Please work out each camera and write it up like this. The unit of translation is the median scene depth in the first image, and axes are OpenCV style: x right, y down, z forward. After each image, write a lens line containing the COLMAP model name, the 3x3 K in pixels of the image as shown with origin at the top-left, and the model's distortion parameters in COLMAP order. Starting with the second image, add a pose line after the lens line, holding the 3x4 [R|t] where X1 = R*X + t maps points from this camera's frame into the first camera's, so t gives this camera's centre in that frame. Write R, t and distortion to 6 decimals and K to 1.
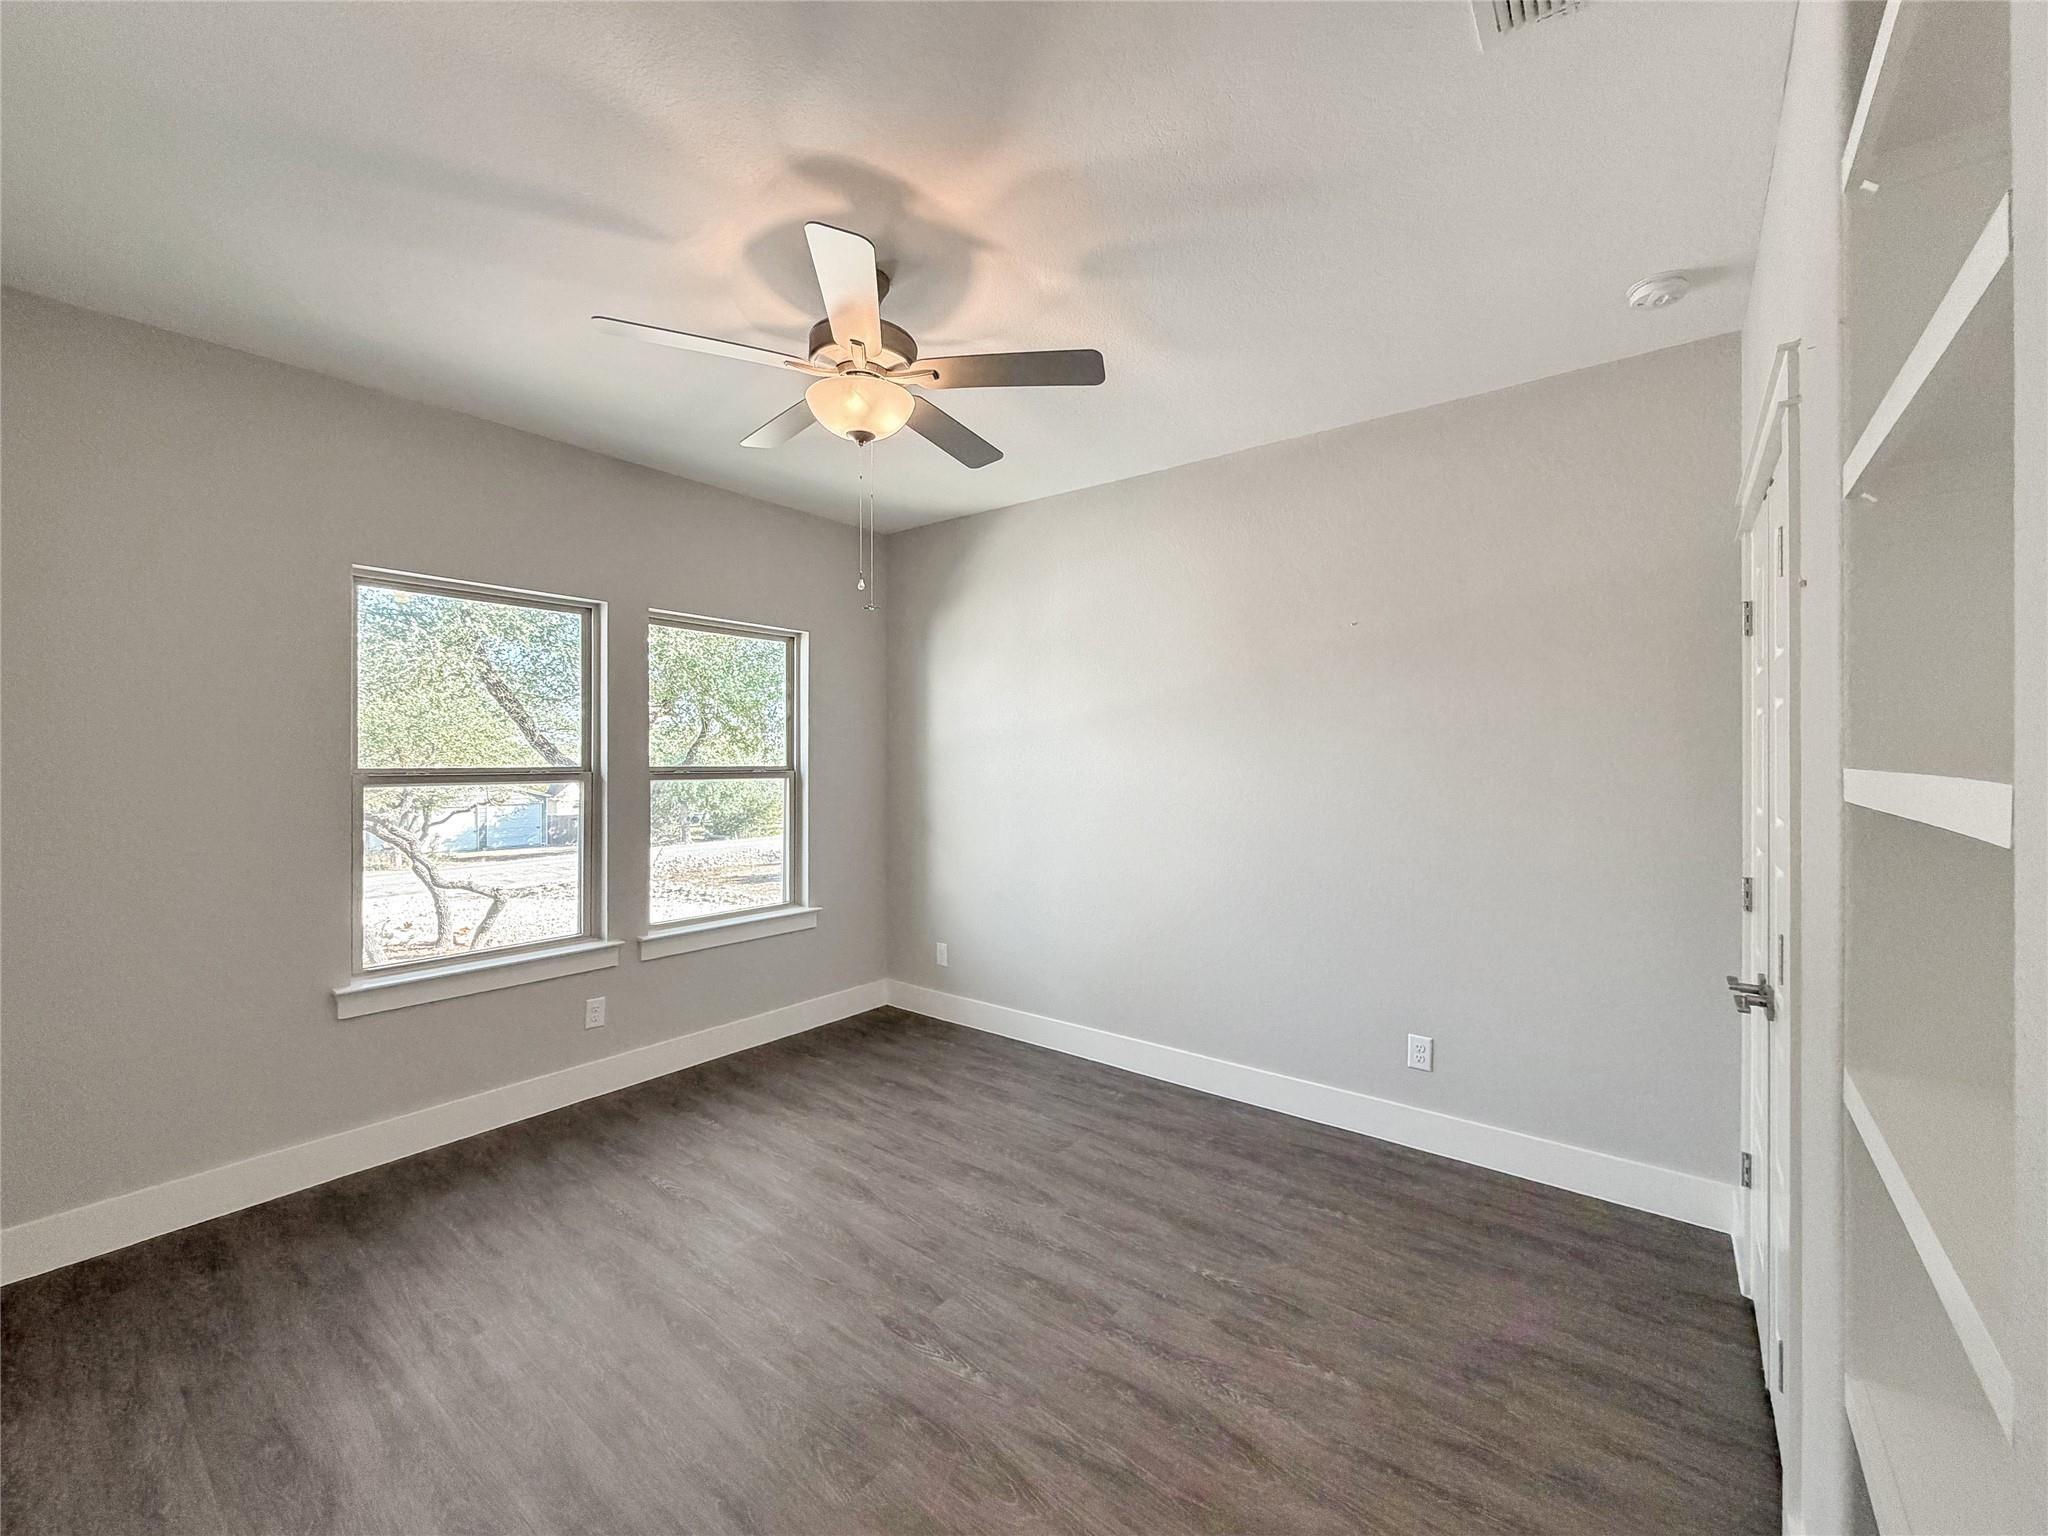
lens RADIAL K [[826.3, 0, 1021.3], [0, 826.3, 779.4], [0, 0, 1]] dist [0.000098, 0.000912]
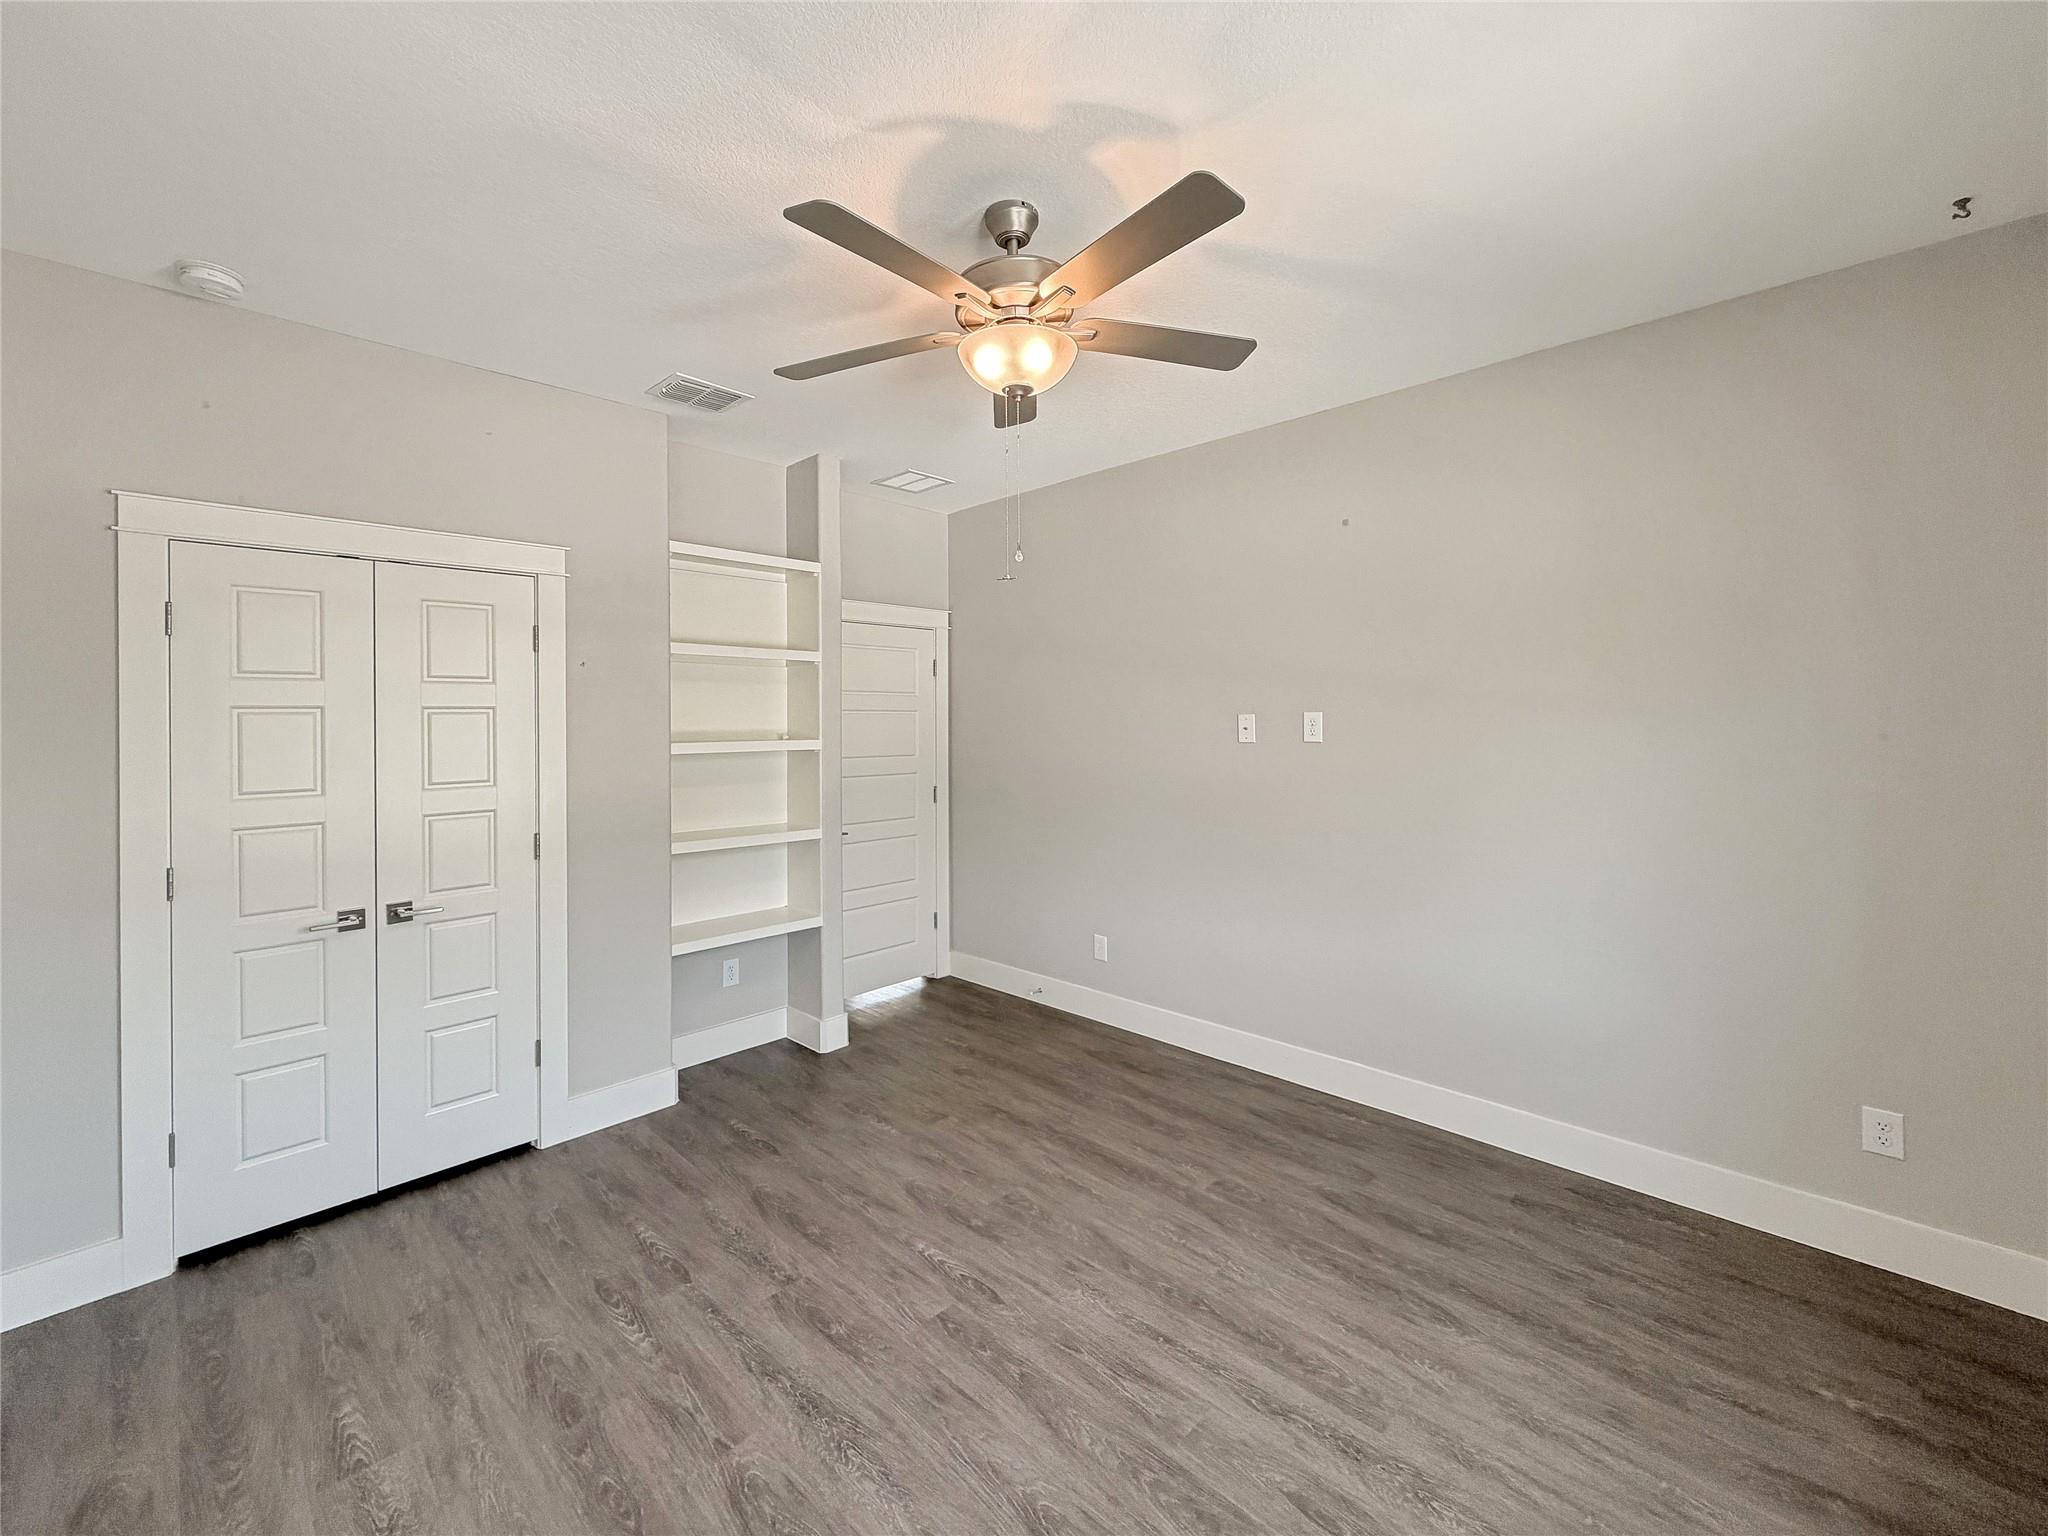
lens RADIAL K [[826.3, 0, 1021.3], [0, 826.3, 779.4], [0, 0, 1]] dist [0.000098, 0.000912]
pose [[-0.993721, 0.001219, 0.111882, -0.211915], [0.012051, 0.995290, 0.096191, -0.055762], [-0.111238, 0.096936, -0.989055, 1.329796]]
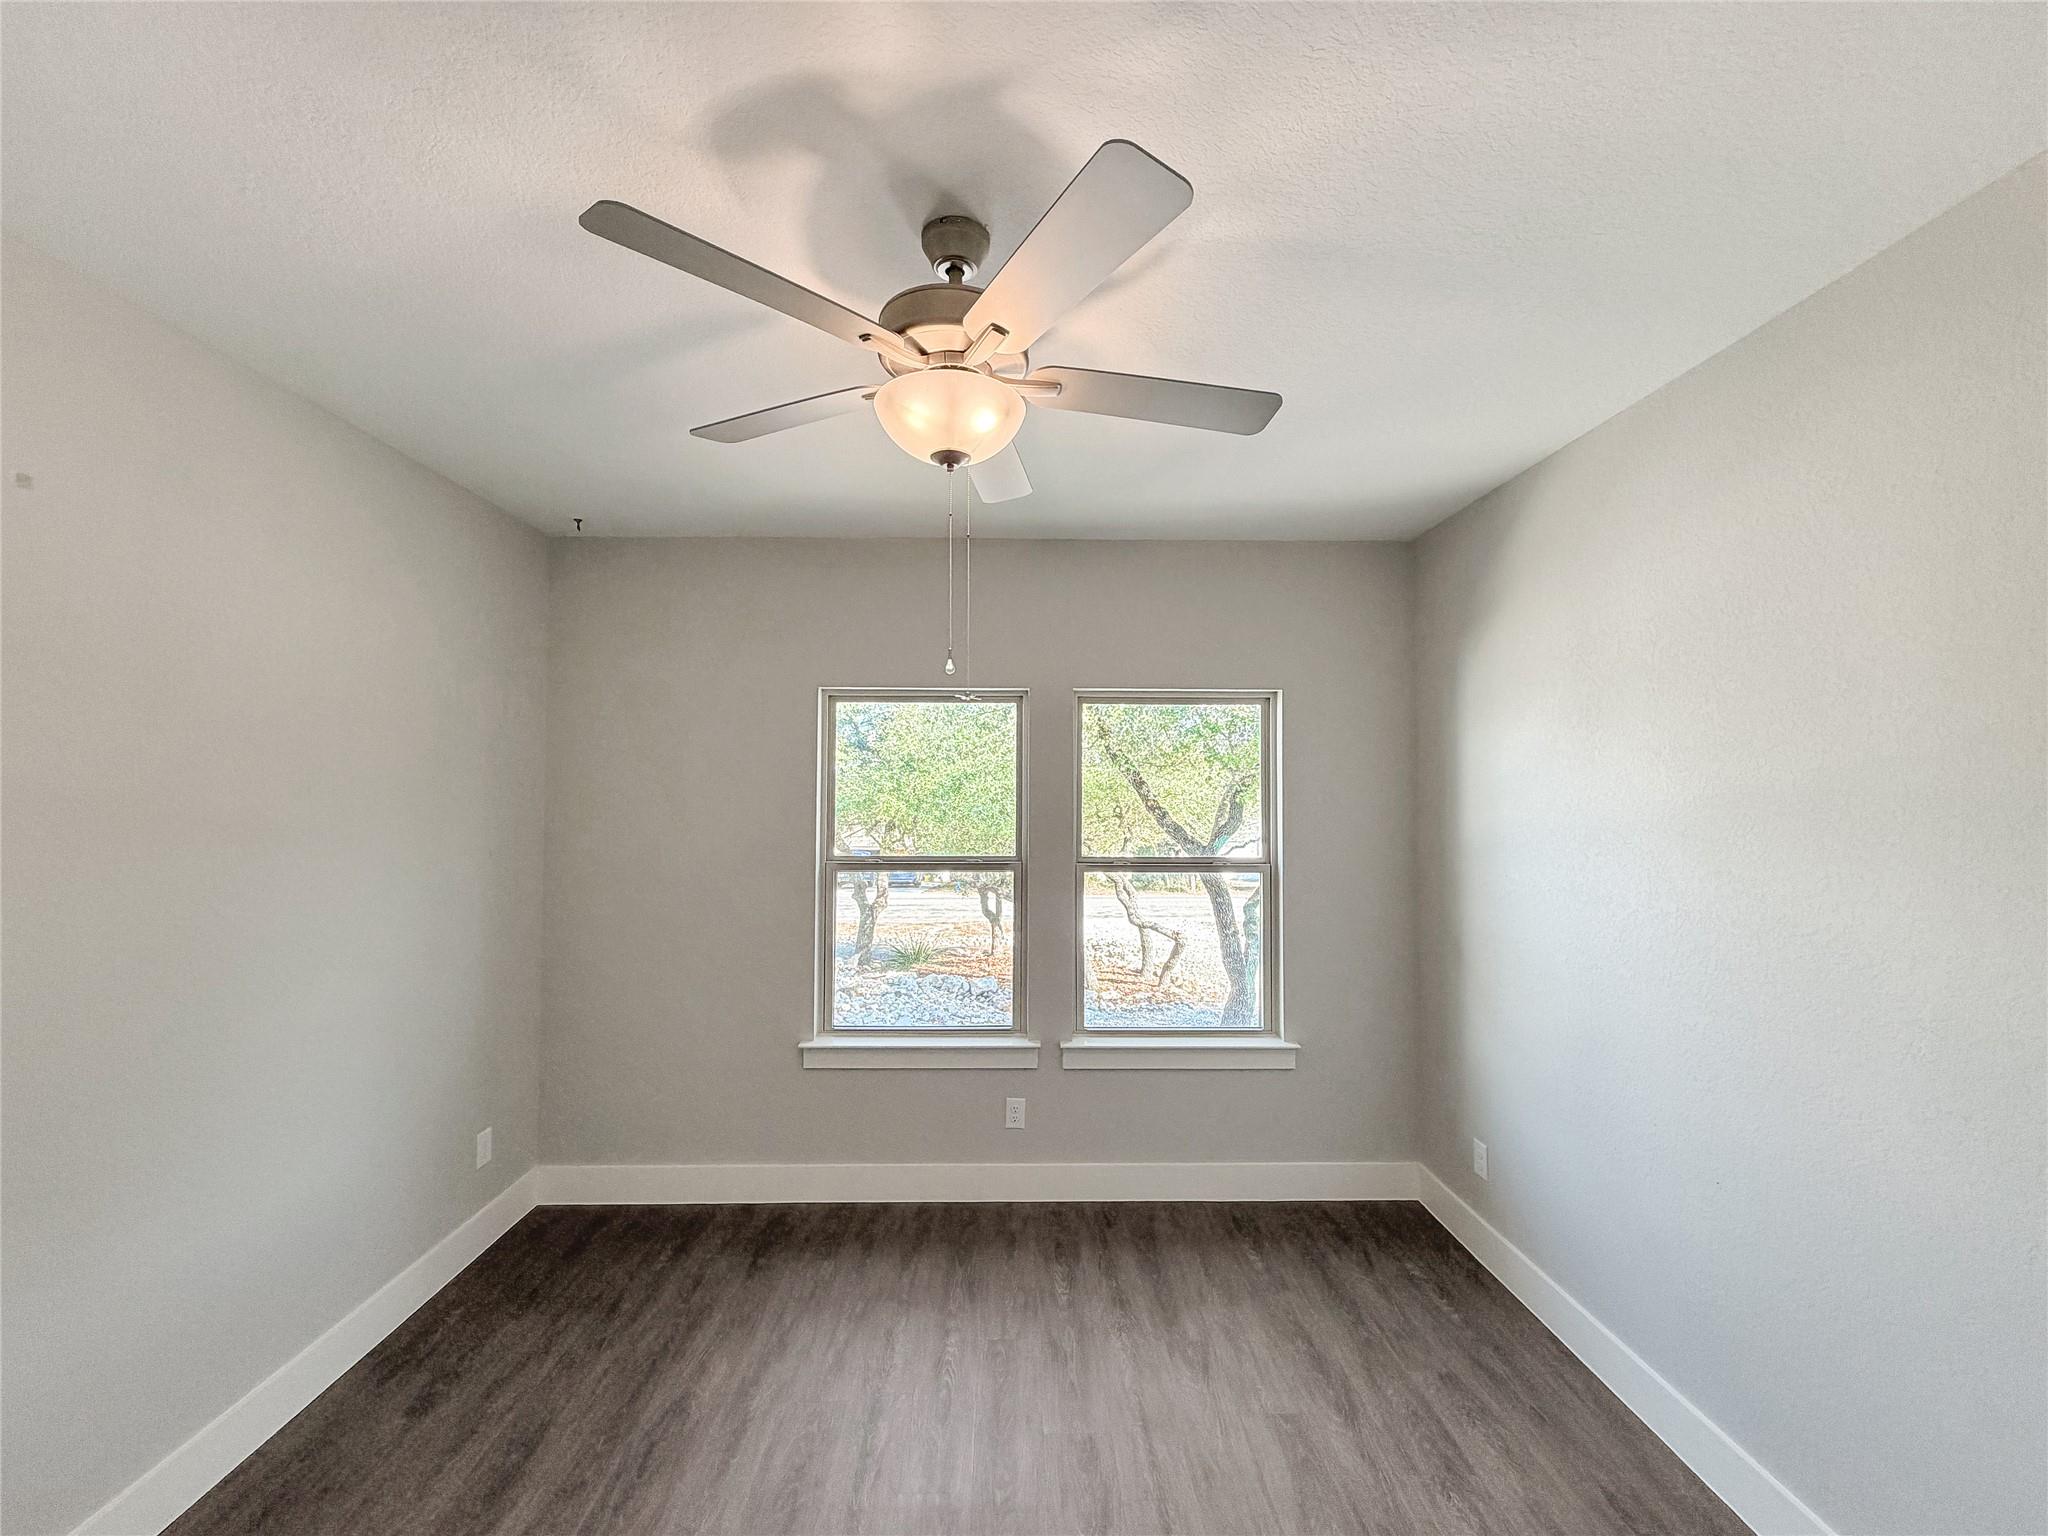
lens RADIAL K [[826.3, 0, 1021.3], [0, 826.3, 779.4], [0, 0, 1]] dist [0.000098, 0.000912]
pose [[0.626522, -0.013678, -0.779284, 0.278287], [-0.021761, 0.999149, -0.035032, -0.082835], [0.779100, 0.038906, 0.625691, 0.436363]]
